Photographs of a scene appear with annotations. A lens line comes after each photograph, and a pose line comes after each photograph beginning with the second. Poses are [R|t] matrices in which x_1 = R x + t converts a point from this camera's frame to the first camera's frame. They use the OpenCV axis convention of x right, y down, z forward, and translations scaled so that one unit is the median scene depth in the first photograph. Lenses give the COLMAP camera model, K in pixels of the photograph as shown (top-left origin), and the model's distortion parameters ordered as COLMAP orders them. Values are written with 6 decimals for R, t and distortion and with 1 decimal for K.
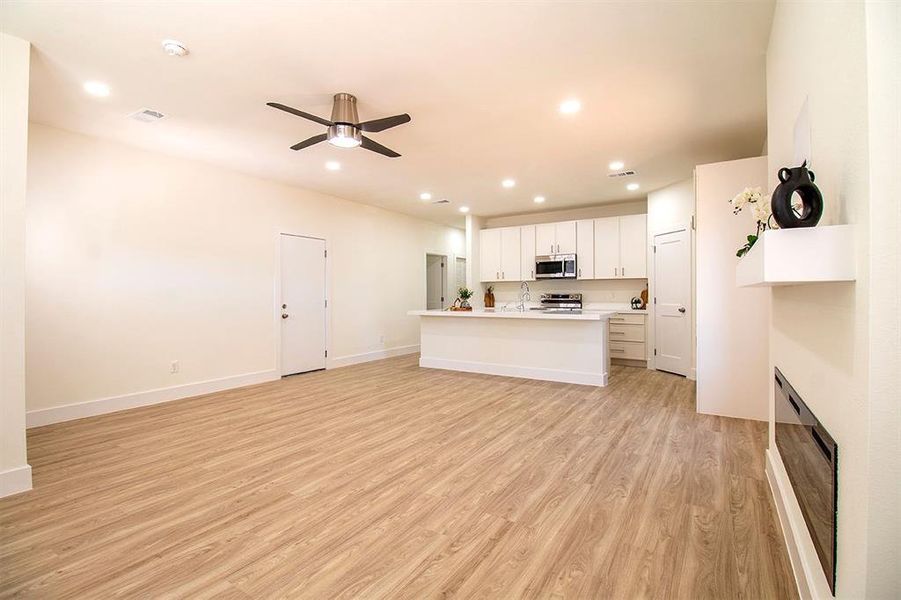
lens RADIAL K [[420.0, 0, 450.4], [0, 420.0, 291.6], [0, 0, 1]] dist [0.001256, -0.013652]
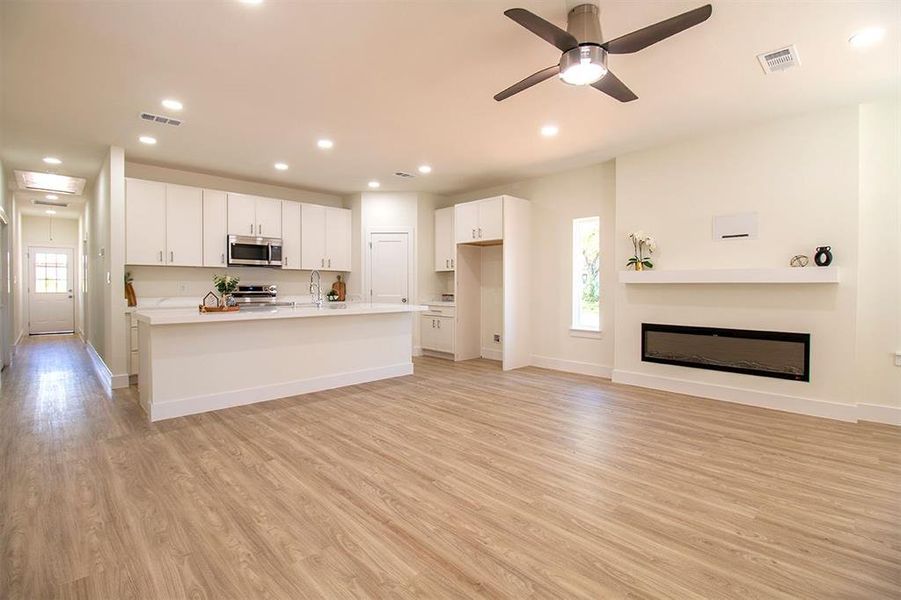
lens RADIAL K [[415.7, 0, 451.3], [0, 415.7, 291.1], [0, 0, 1]] dist [0.001849, -0.013530]
pose [[0.233279, -0.006139, 0.972391, -0.596838], [-0.008930, 0.999924, 0.008456, 0.007956], [-0.972369, -0.010656, 0.233206, 0.628633]]
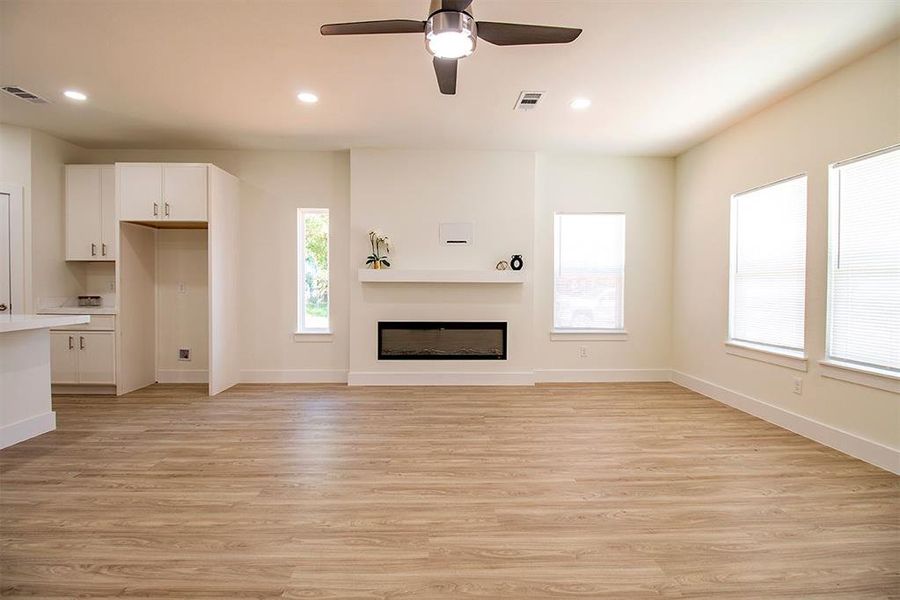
lens RADIAL K [[419.6, 0, 449.9], [0, 419.6, 291.7], [0, 0, 1]] dist [0.001256, -0.013652]
pose [[-0.564053, -0.010534, 0.825671, -0.465161], [-0.006957, 0.999944, 0.008004, 0.007938], [-0.825709, -0.001229, -0.564095, 0.814025]]
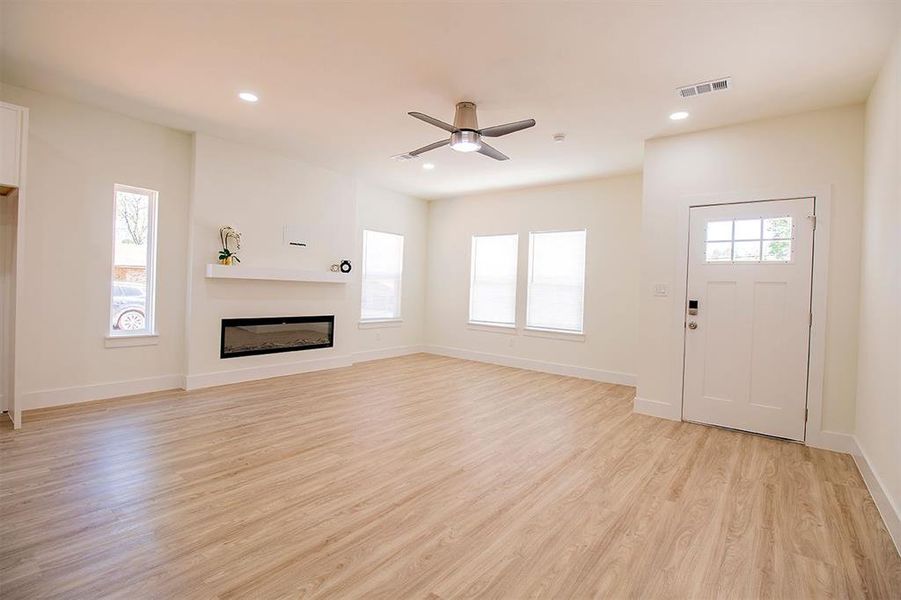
lens RADIAL K [[415.7, 0, 451.3], [0, 415.7, 291.1], [0, 0, 1]] dist [0.001849, -0.013530]
pose [[-0.994580, -0.030518, 0.099395, -0.198262], [-0.030688, 0.999529, -0.000180, 0.008045], [-0.099343, -0.003229, -0.995048, 1.231761]]
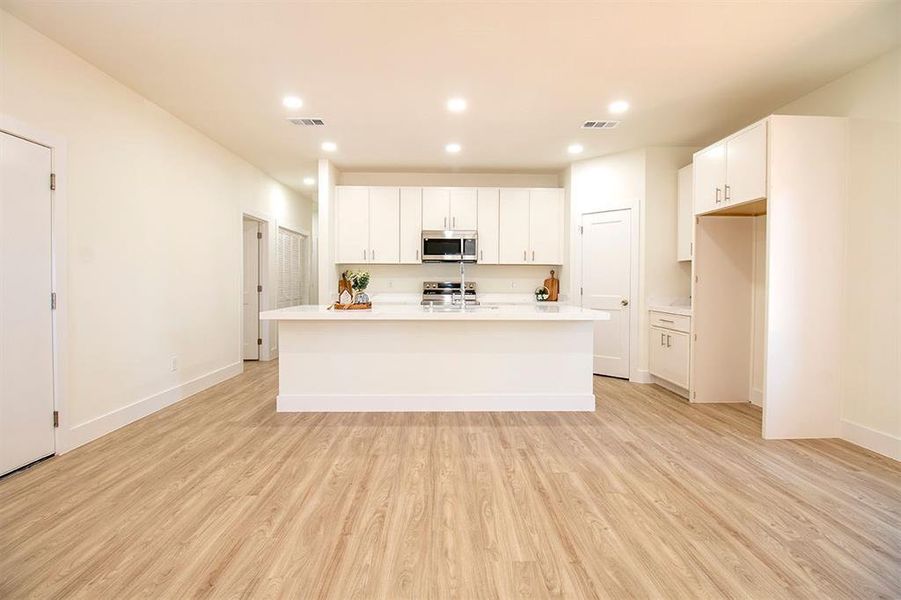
lens RADIAL K [[424.7, 0, 451.1], [0, 424.7, 290.1], [0, 0, 1]] dist [-0.012320, -0.000835]
pose [[0.831243, -0.001926, 0.555905, -0.233949], [-0.011429, 0.999723, 0.020554, 0.005254], [-0.555791, -0.023439, 0.830991, 0.506601]]
